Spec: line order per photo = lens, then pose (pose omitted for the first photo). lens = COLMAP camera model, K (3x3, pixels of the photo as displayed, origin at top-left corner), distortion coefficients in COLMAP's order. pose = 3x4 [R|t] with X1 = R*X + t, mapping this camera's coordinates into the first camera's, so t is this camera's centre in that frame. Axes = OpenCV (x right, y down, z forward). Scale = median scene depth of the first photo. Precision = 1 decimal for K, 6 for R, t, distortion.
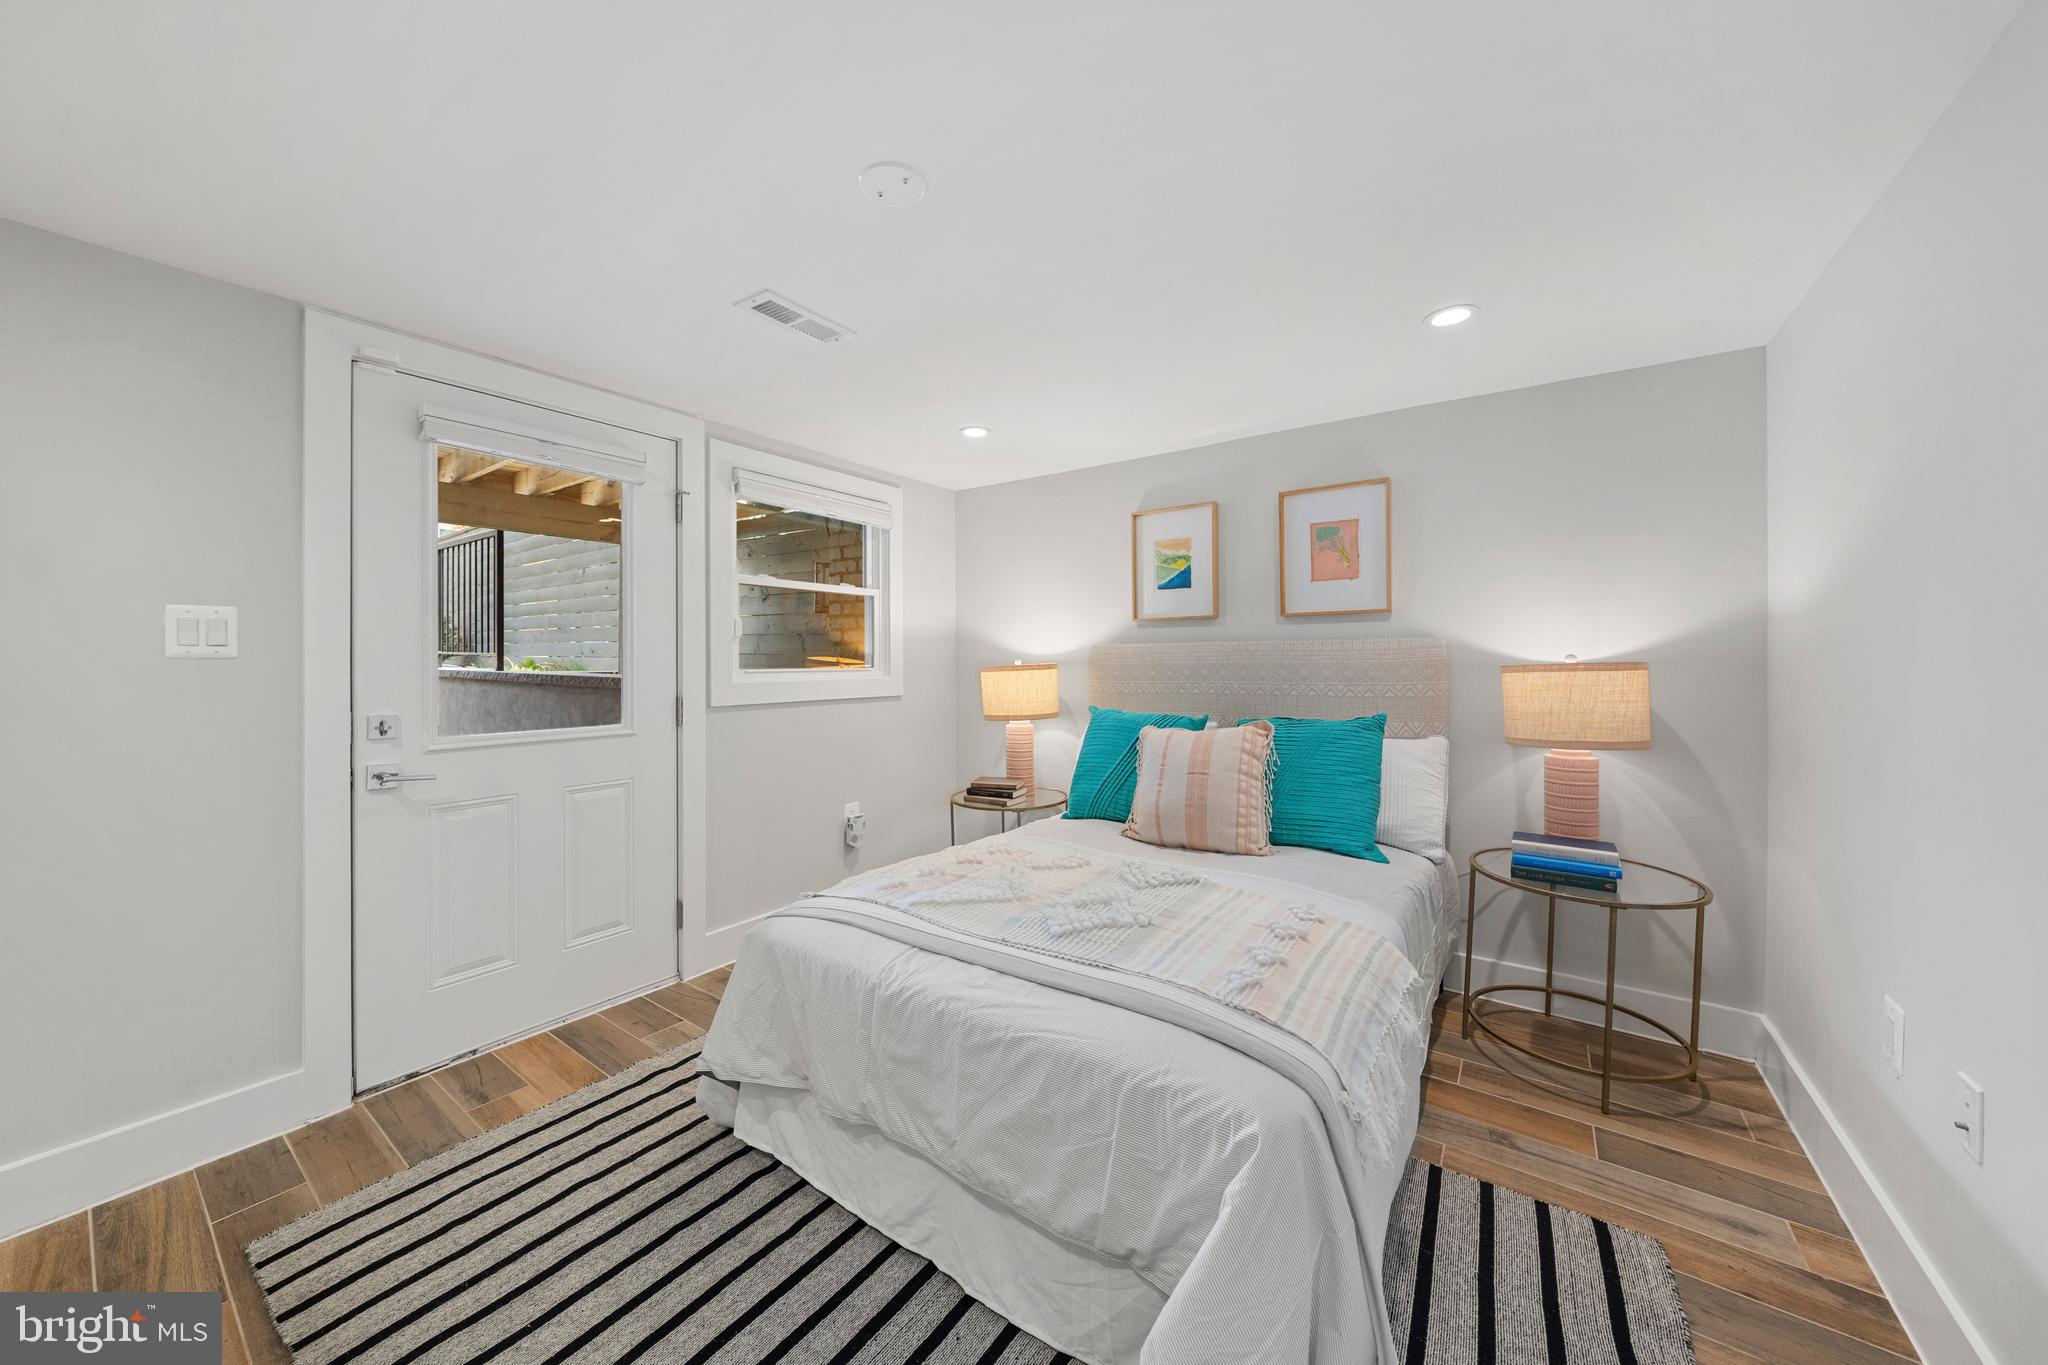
lens RADIAL K [[711.5, 0, 1015.7], [0, 711.5, 650.1], [0, 0, 1]] dist [0.010167, 0.000007]
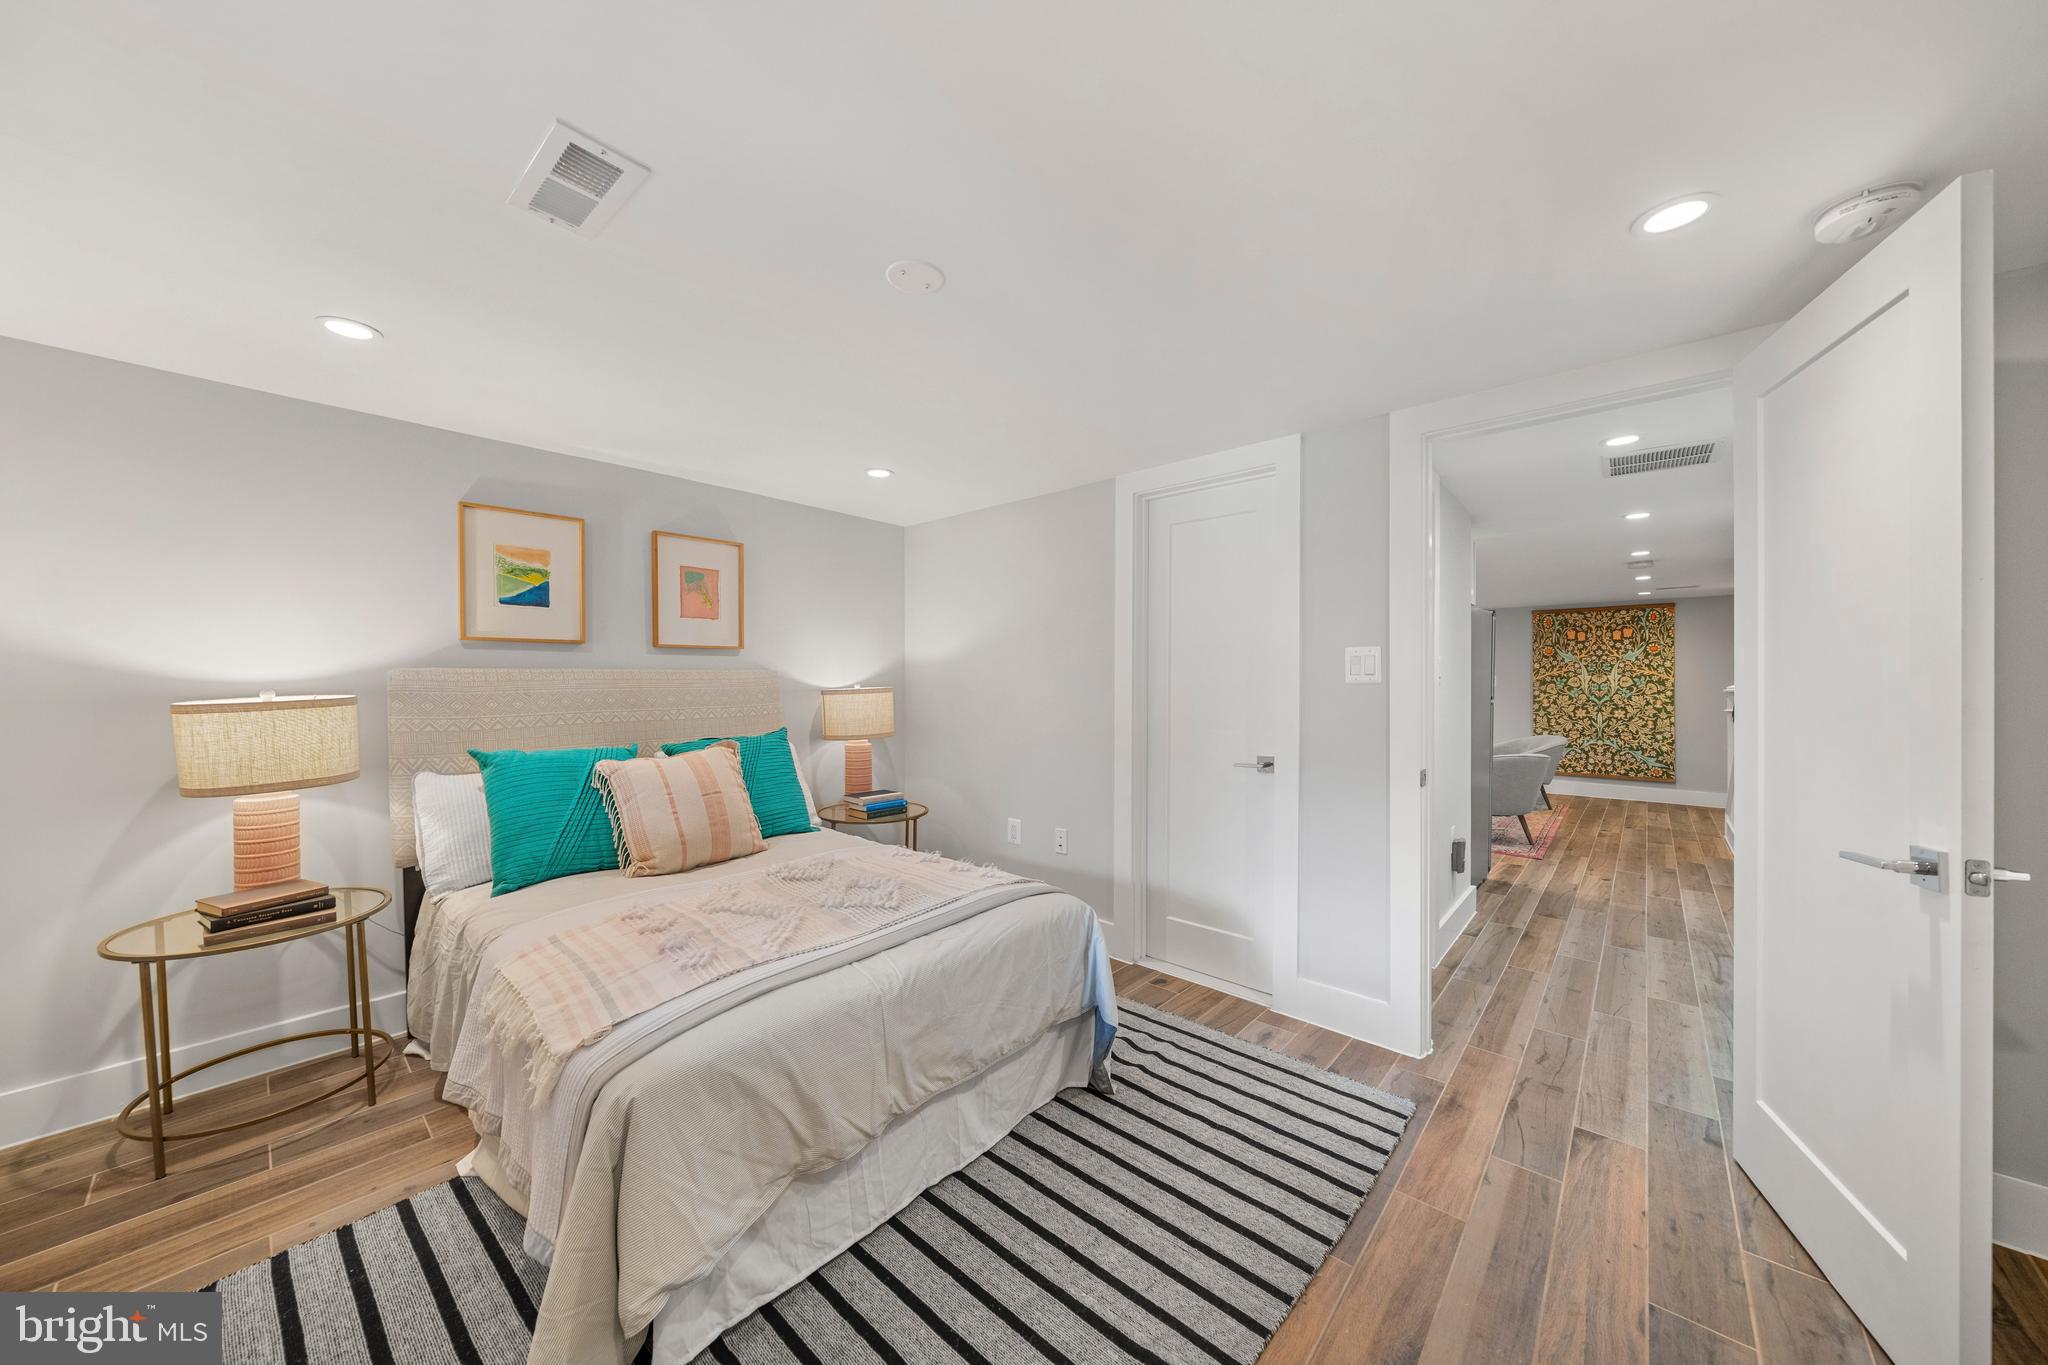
lens RADIAL K [[701.4, 0, 1022.1], [0, 701.4, 676.3], [0, 0, 1]] dist [-0.008027, 0.001445]
pose [[0.094620, 0.011499, 0.995447, -0.646536], [-0.007905, 0.999910, -0.010799, 0.004090], [-0.995482, -0.006847, 0.094703, 0.373175]]
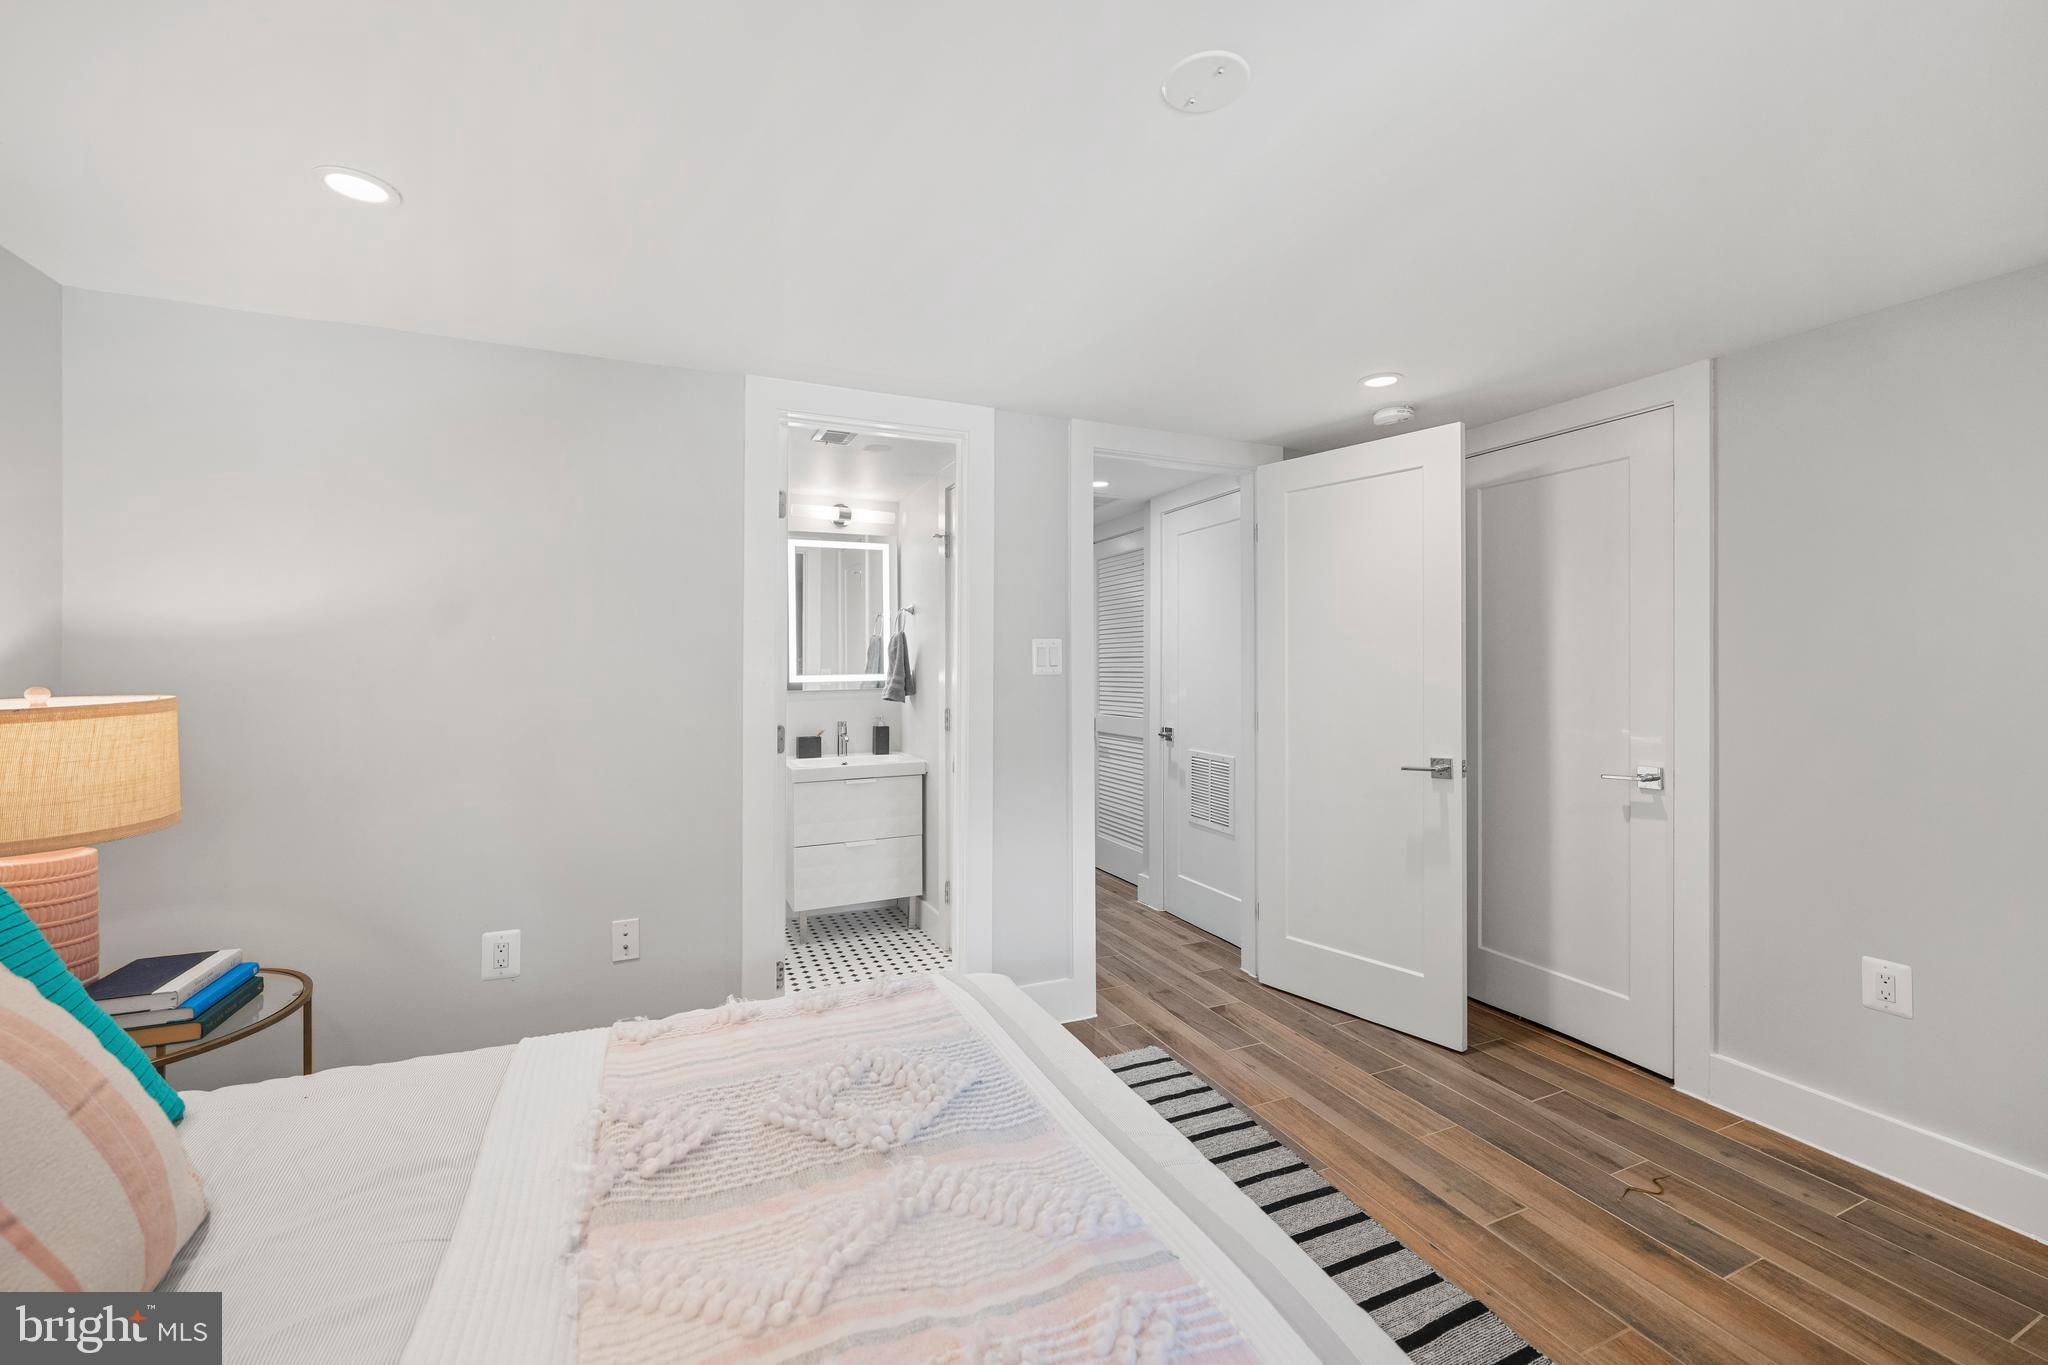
lens RADIAL K [[814.3, 0, 1020.2], [0, 814.3, 660.5], [0, 0, 1]] dist [0.000432, -0.000114]
pose [[-0.868450, 0.010160, 0.495673, -0.478509], [0.003472, 0.999890, -0.014413, 0.001183], [-0.495765, -0.010796, -0.868390, 0.599855]]
